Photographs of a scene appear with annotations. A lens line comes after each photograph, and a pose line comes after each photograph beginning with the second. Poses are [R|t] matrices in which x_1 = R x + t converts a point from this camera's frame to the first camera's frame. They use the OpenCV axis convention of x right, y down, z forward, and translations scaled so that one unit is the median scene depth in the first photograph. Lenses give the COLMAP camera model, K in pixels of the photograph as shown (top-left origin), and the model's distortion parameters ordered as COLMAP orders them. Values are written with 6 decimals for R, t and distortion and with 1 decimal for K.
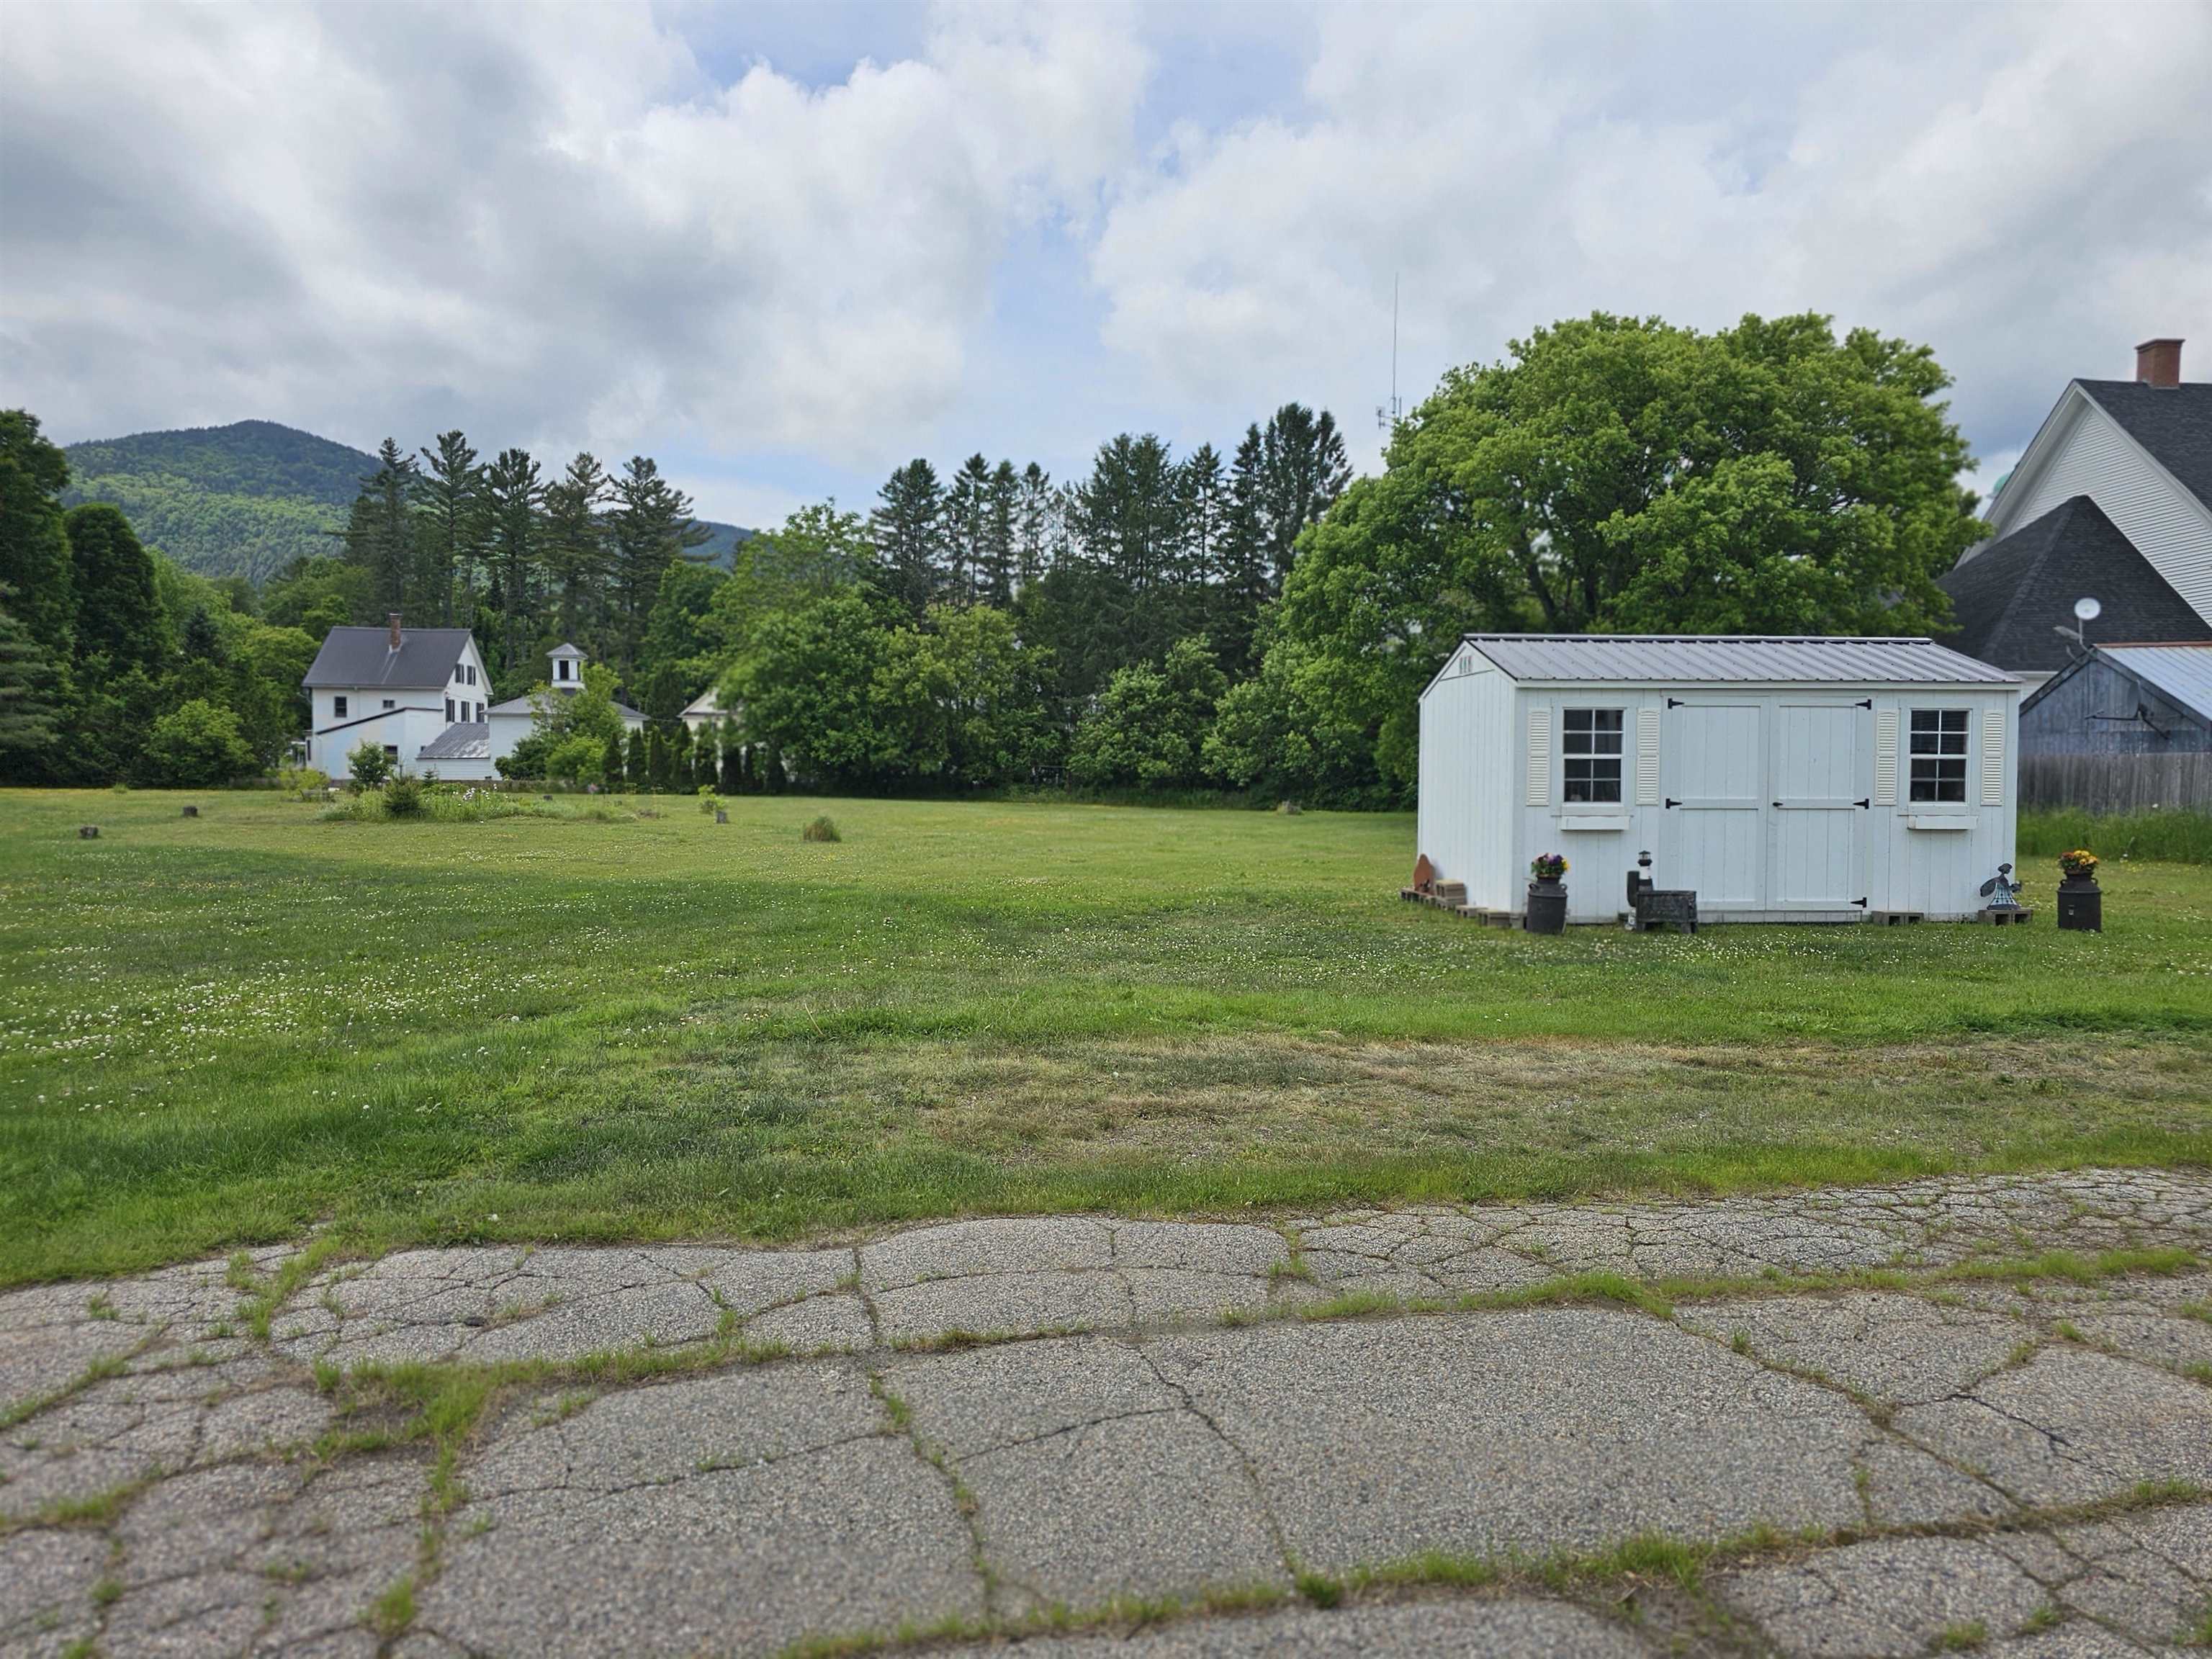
lens RADIAL K [[1478.7, 0, 1106.0], [0, 1478.7, 829.5], [0, 0, 1]] dist [0.058184, -0.058686]
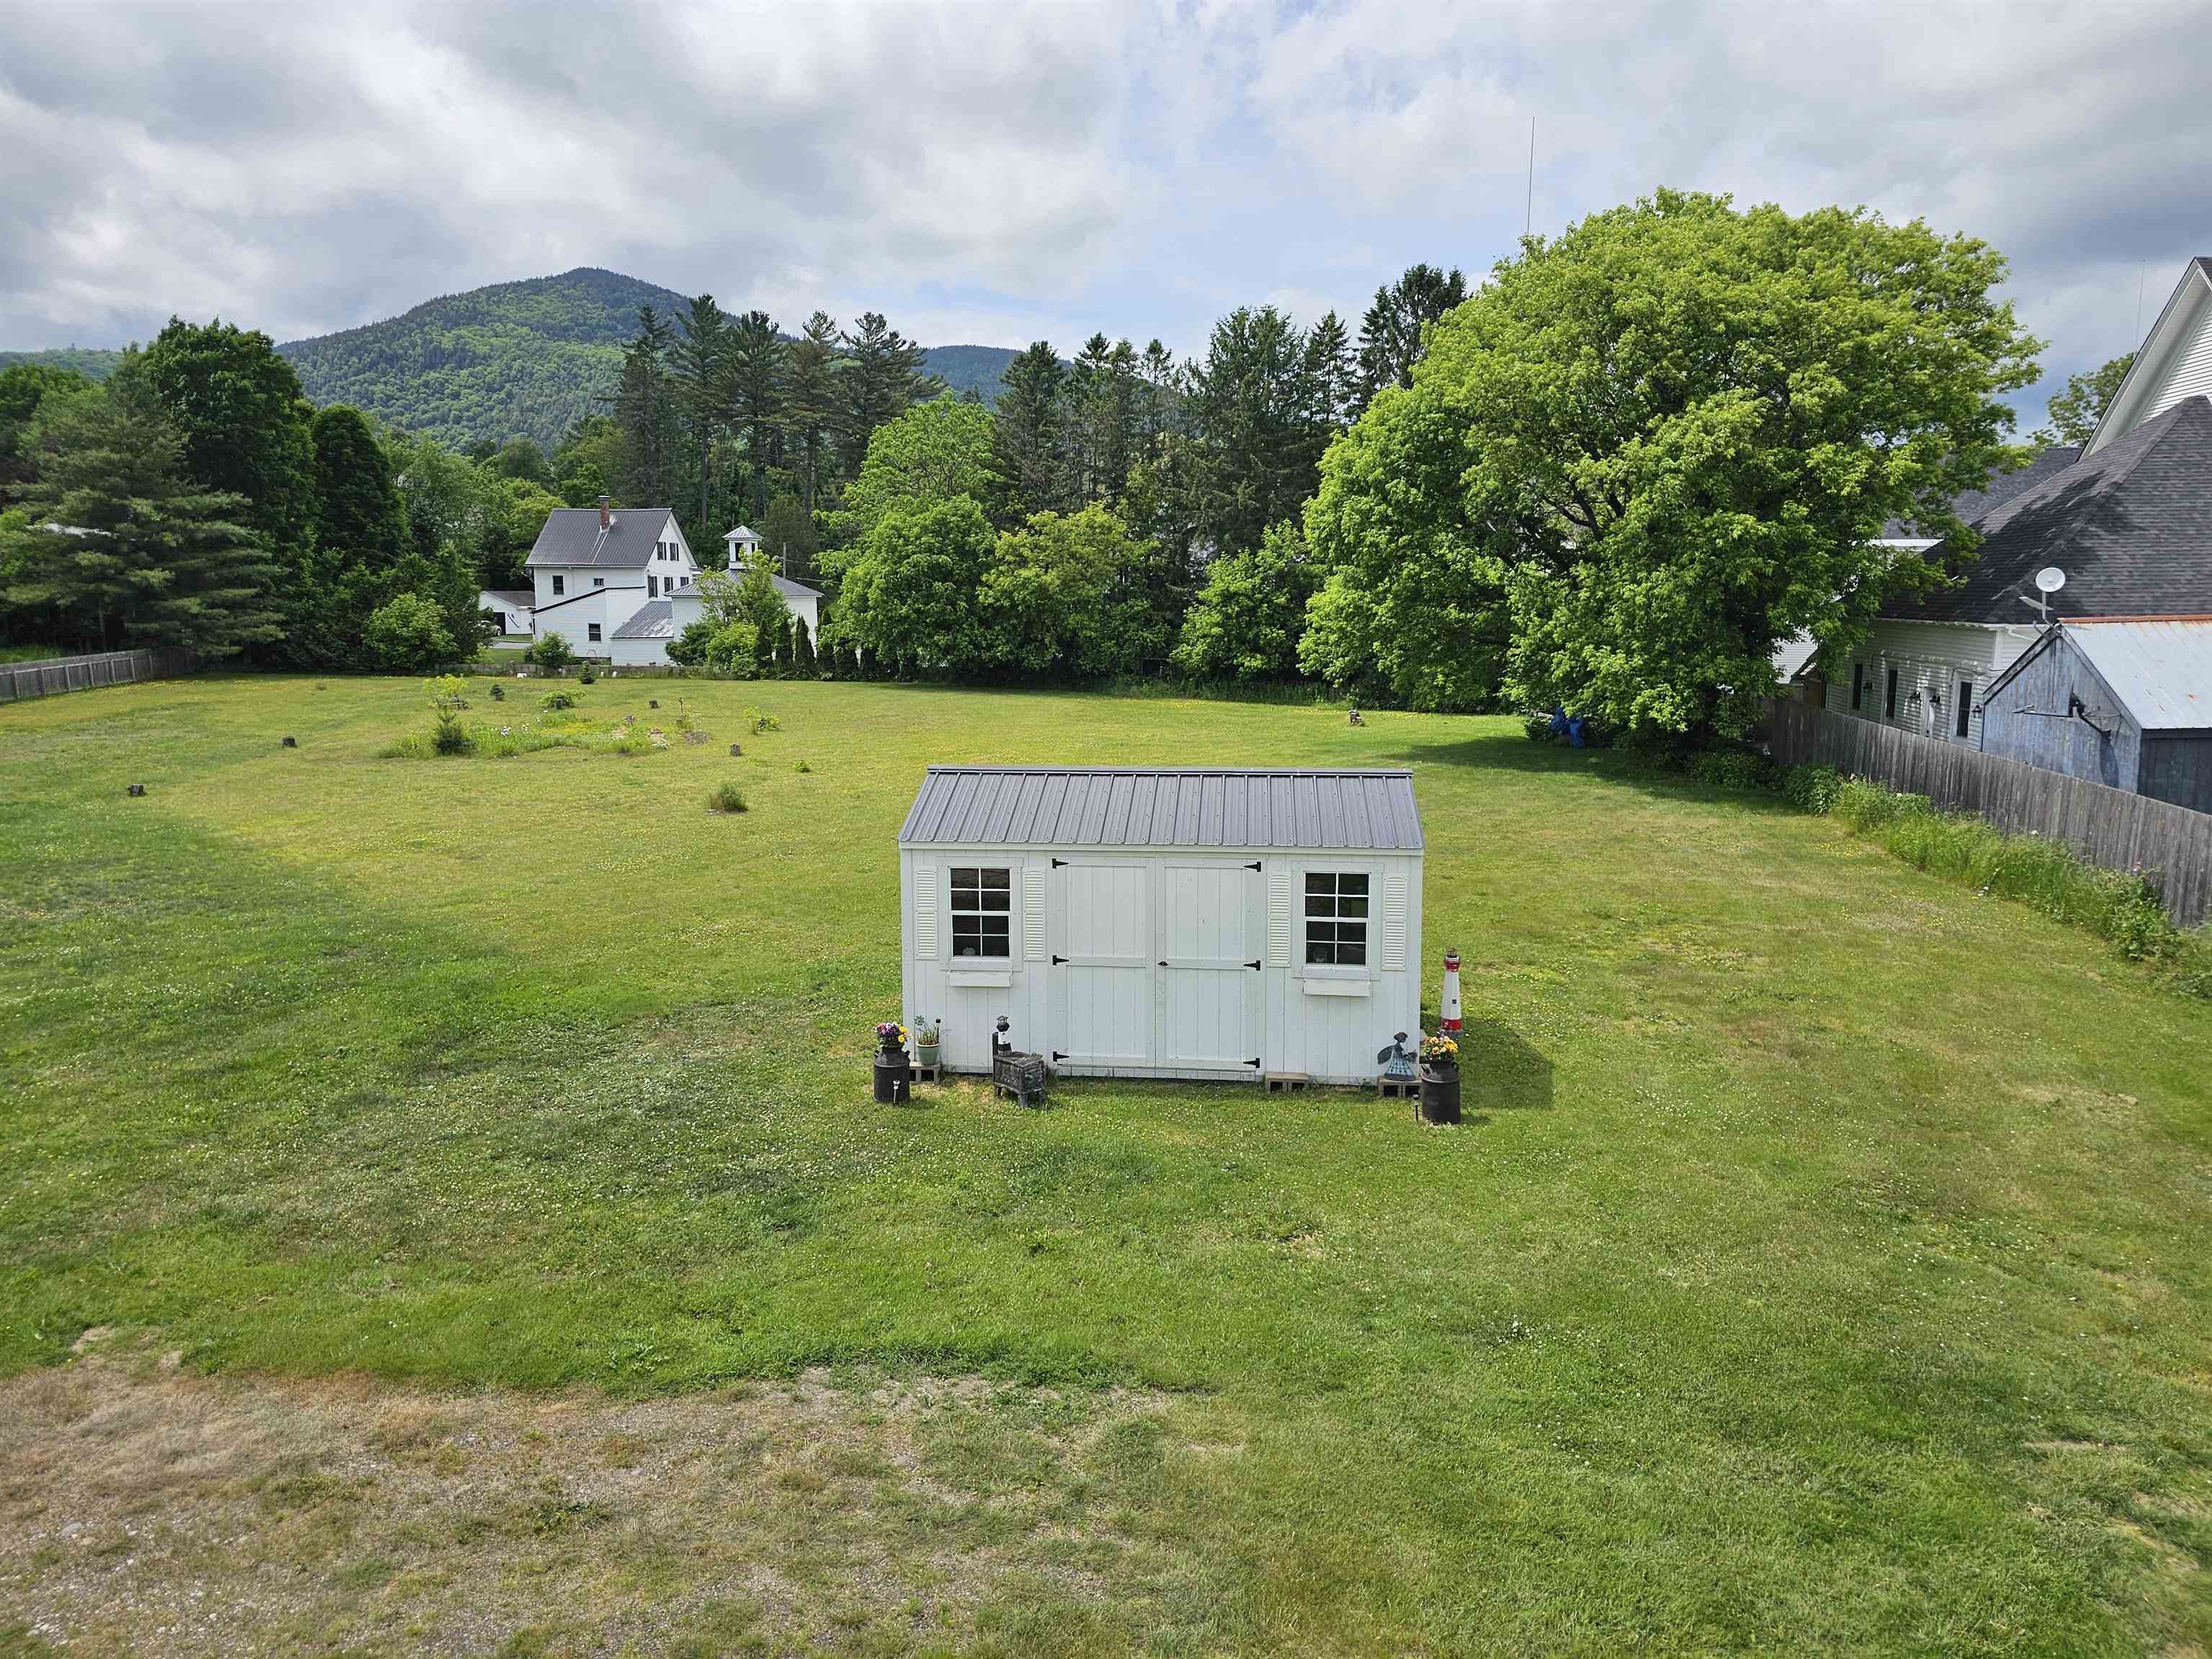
lens RADIAL K [[1507.1, 0, 1105.1], [0, 1507.1, 741.0], [0, 0, 1]] dist [0.062119, -0.001649]
pose [[0.977786, 0.010129, -0.209360, 0.131772], [0.003646, 0.997859, 0.065301, -0.049357], [0.209573, -0.064614, 0.975656, 0.002777]]
